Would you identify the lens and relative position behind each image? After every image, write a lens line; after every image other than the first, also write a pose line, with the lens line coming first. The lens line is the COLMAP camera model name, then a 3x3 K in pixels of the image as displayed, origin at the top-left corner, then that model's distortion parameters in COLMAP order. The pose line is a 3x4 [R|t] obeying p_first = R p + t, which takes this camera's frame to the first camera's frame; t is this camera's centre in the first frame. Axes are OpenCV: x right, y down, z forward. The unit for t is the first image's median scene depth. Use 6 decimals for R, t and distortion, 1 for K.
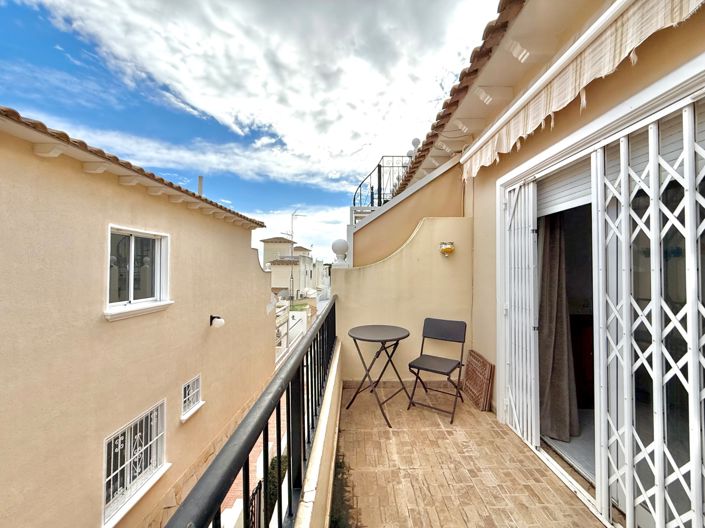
lens RADIAL K [[281.3, 0, 352.3], [0, 281.3, 264.7], [0, 0, 1]] dist [0.000035, 0.000118]
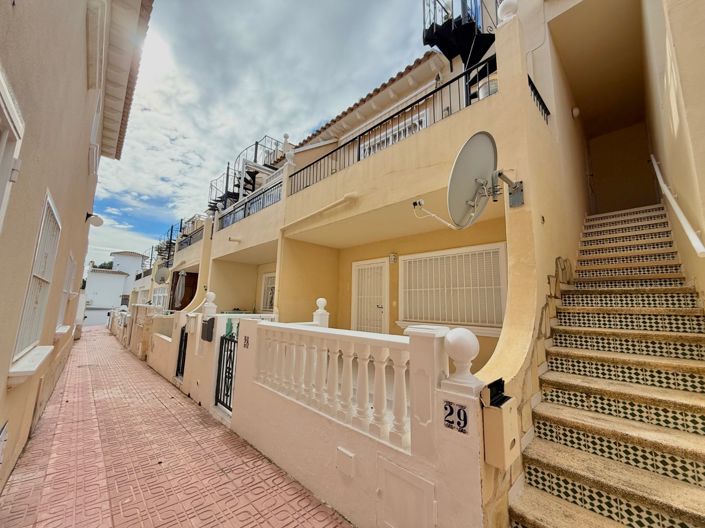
lens RADIAL K [[281.3, 0, 352.8], [0, 281.3, 264.1], [0, 0, 1]] dist [0.000035, 0.000118]
pose [[0.723780, 0.120975, 0.679343, -1.014620], [-0.031113, 0.989232, -0.143011, 1.000237], [-0.689329, 0.082372, 0.719751, -0.672234]]
